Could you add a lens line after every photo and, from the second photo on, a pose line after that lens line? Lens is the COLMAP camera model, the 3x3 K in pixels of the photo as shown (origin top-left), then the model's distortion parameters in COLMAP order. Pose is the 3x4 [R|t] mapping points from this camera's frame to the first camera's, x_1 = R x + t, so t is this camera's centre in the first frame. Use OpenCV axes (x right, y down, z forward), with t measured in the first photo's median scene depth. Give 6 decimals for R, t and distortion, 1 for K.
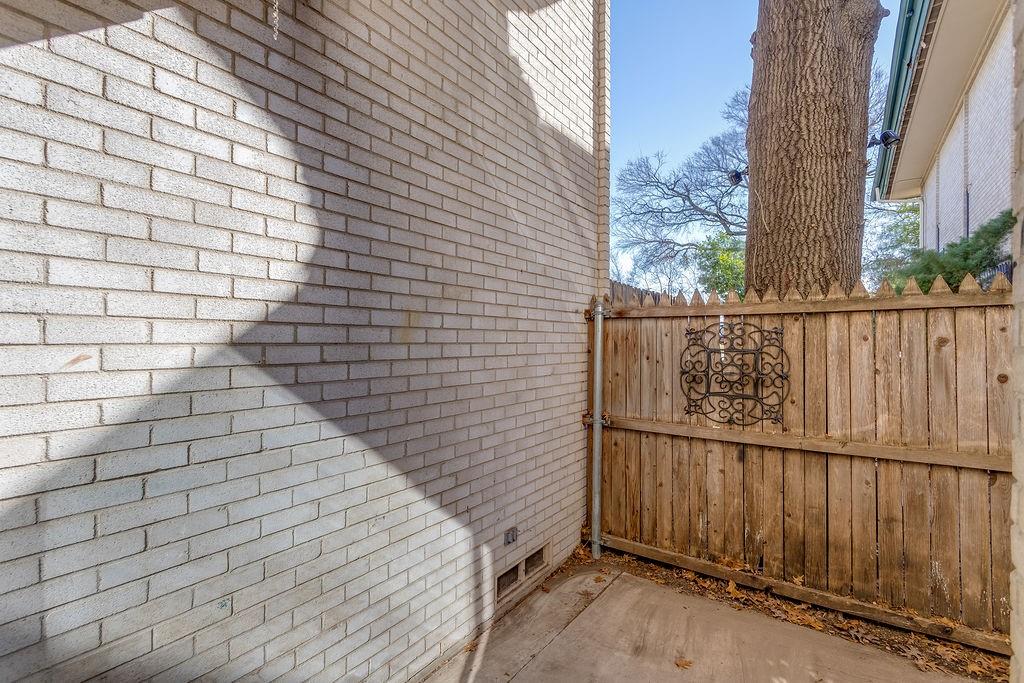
lens RADIAL K [[476.3, 0, 515.4], [0, 476.3, 341.8], [0, 0, 1]] dist [-0.001915, -0.000337]
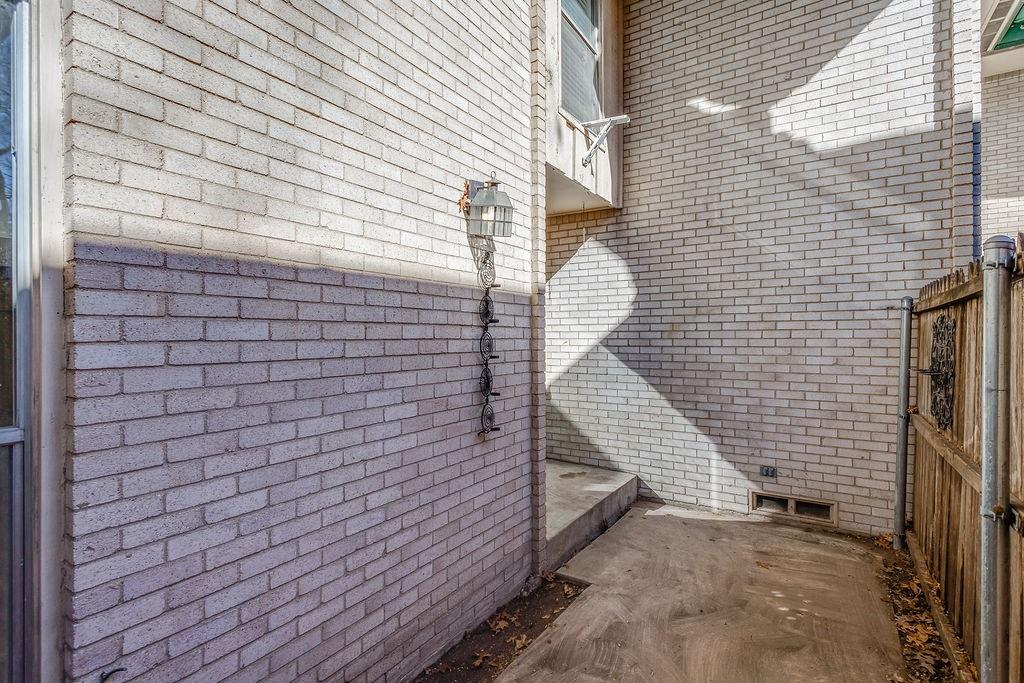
lens RADIAL K [[479.9, 0, 510.3], [0, 479.9, 339.6], [0, 0, 1]] dist [0.001702, 0.000296]
pose [[0.033956, -0.001060, -0.999423, 1.390963], [0.000845, 0.999999, -0.001032, 0.007304], [0.999423, -0.000809, 0.033957, 0.161868]]
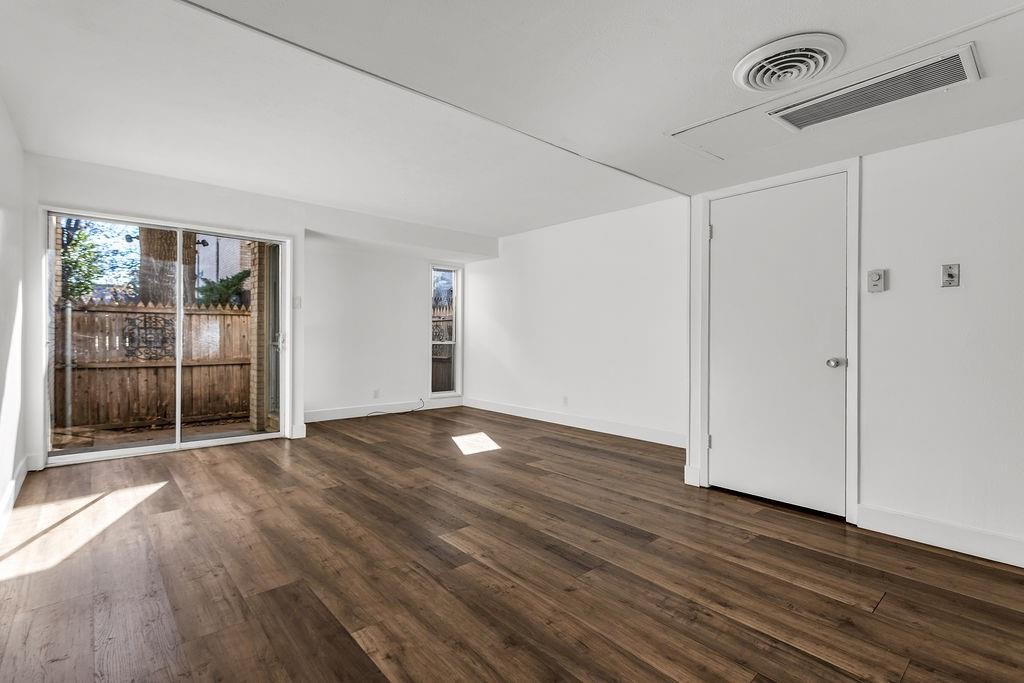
lens RADIAL K [[479.9, 0, 510.3], [0, 479.9, 339.6], [0, 0, 1]] dist [0.001702, 0.000296]
pose [[0.237063, -0.004062, 0.971486, -1.492070], [-0.003204, 0.999983, 0.004963, 0.062218], [-0.971489, -0.004289, 0.237045, -1.337622]]
